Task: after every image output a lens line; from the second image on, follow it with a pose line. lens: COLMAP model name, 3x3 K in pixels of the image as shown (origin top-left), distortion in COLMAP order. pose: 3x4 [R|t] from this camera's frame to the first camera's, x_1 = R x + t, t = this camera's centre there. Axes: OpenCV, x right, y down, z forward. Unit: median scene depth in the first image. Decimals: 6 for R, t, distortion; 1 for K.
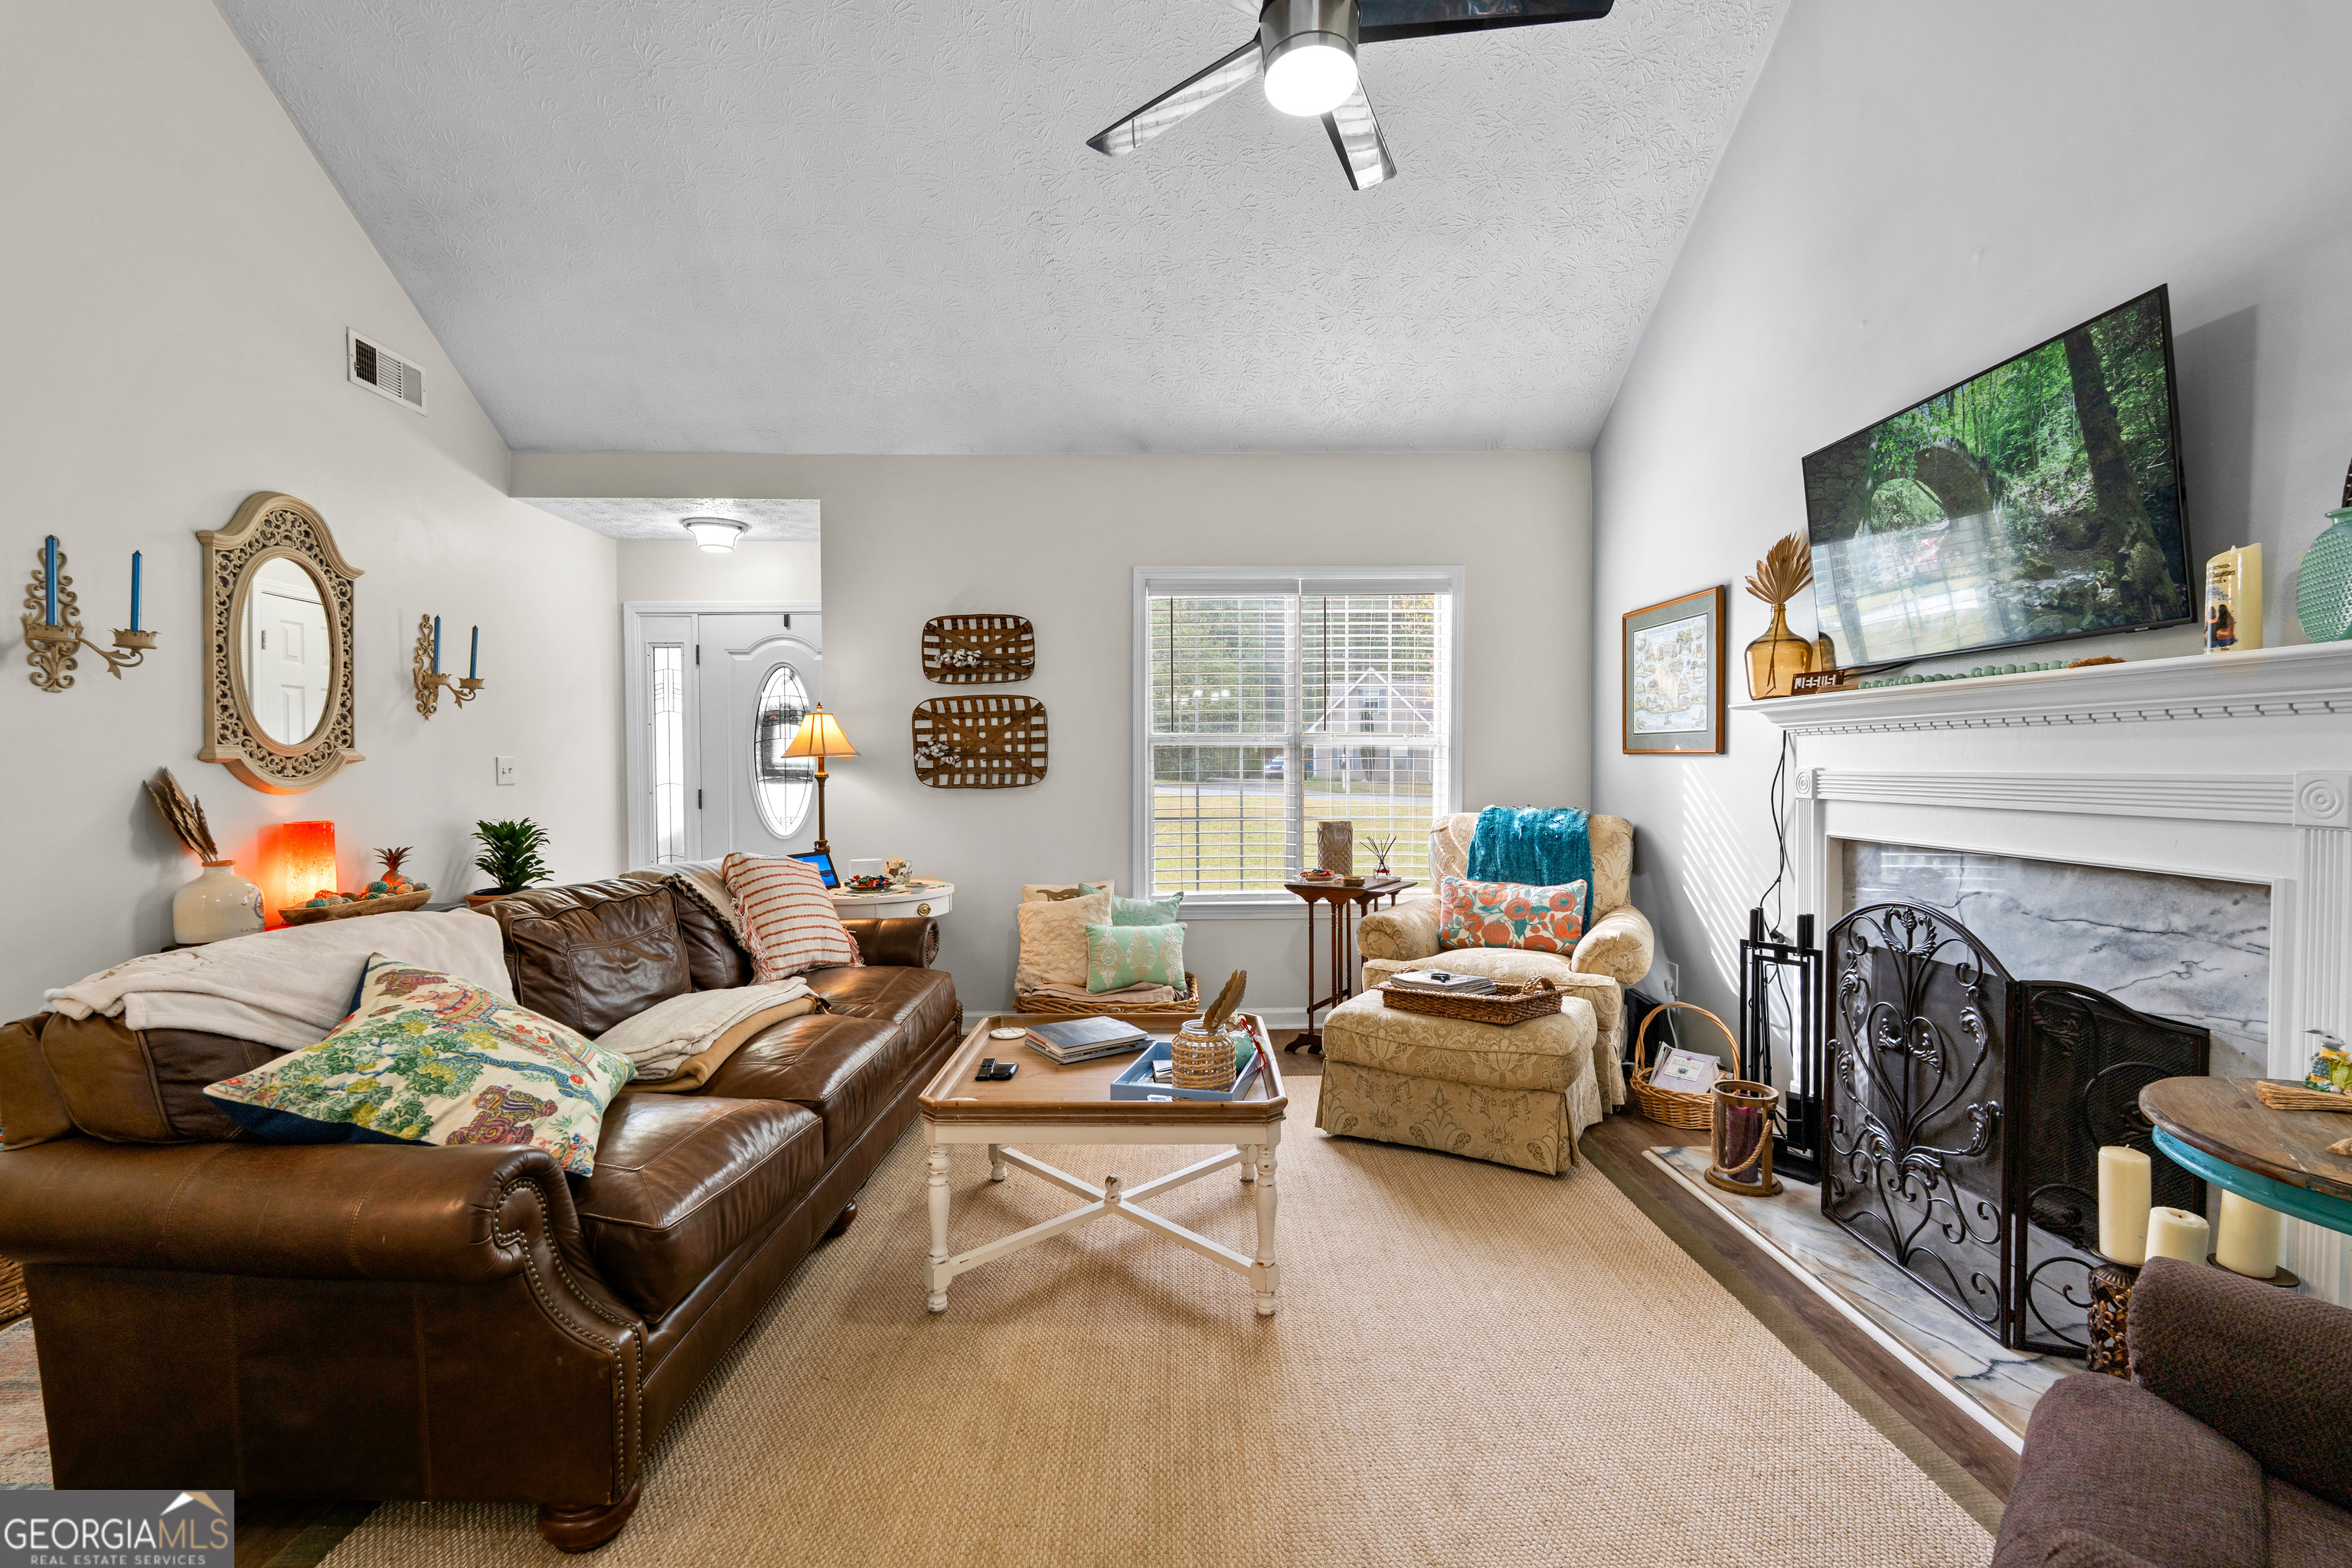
lens RADIAL K [[1022.8, 0, 1186.1], [0, 1022.8, 783.6], [0, 0, 1]] dist [-0.003087, -0.000005]
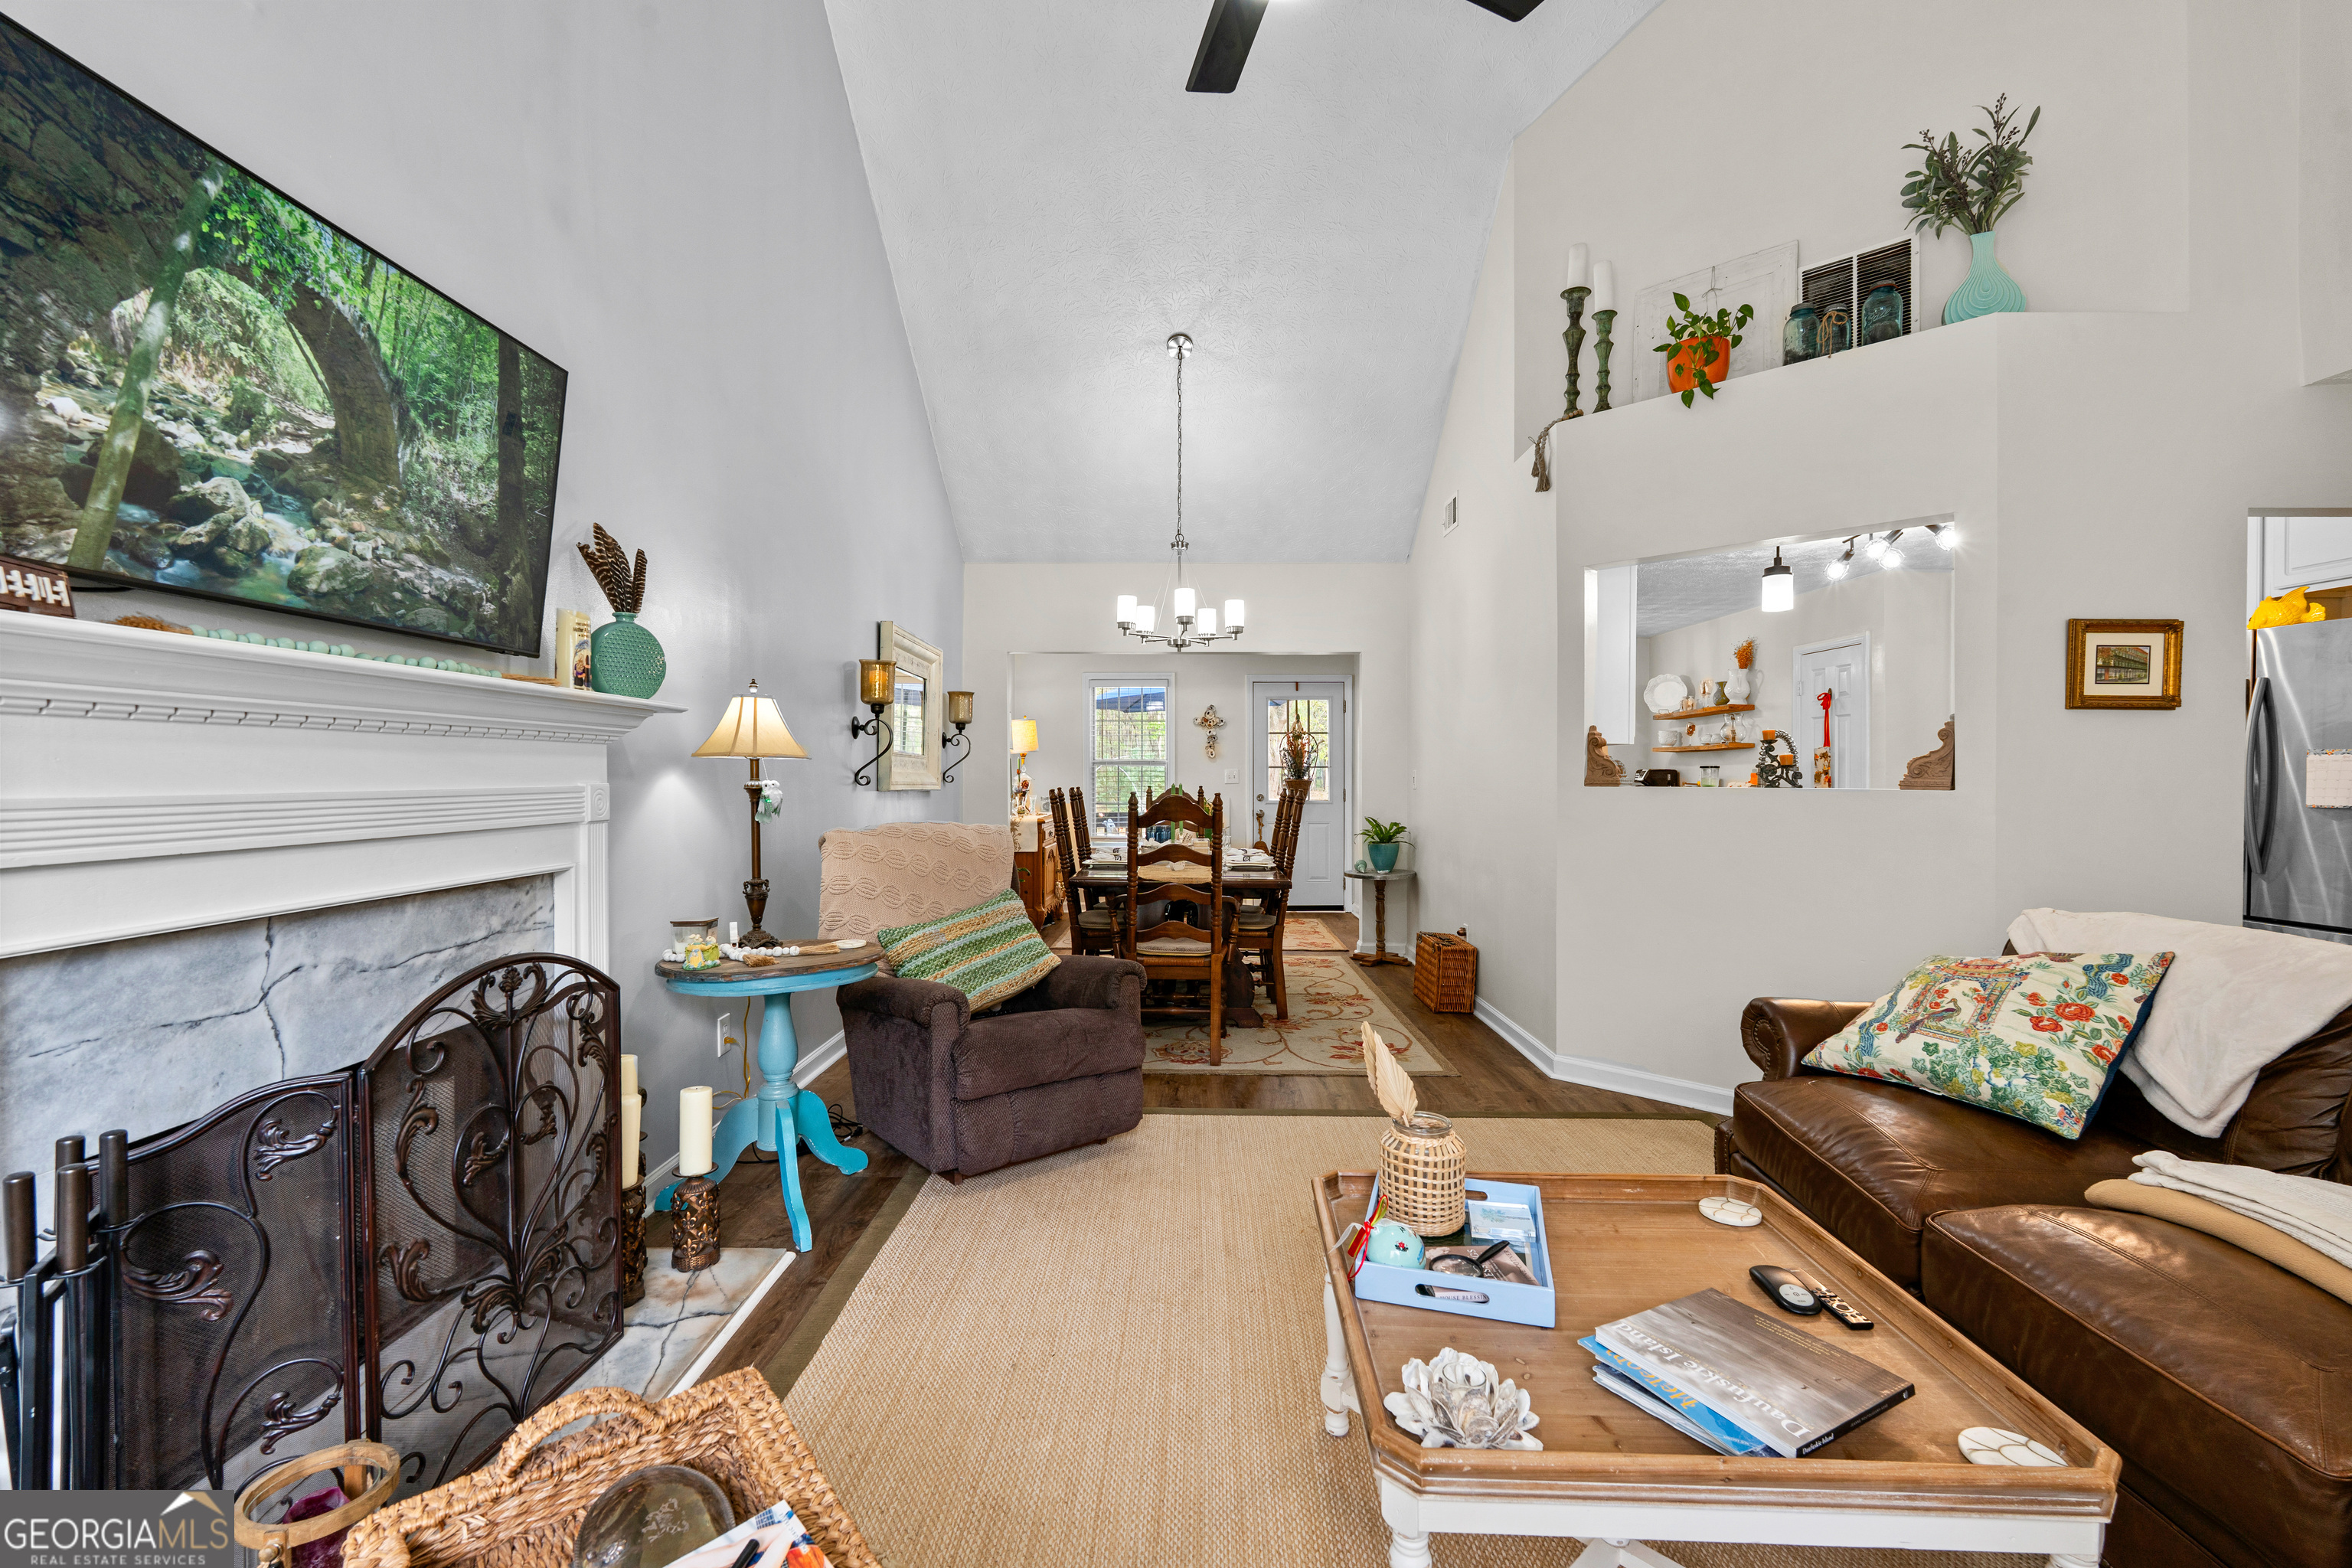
lens RADIAL K [[1022.8, 0, 1164.9], [0, 1022.8, 780.6], [0, 0, 1]] dist [-0.003087, -0.000005]
pose [[-0.998642, 0.000619, 0.052098, 0.175291], [0.002076, 0.999608, 0.027913, -0.040823], [-0.052060, 0.027984, -0.998252, 1.819372]]
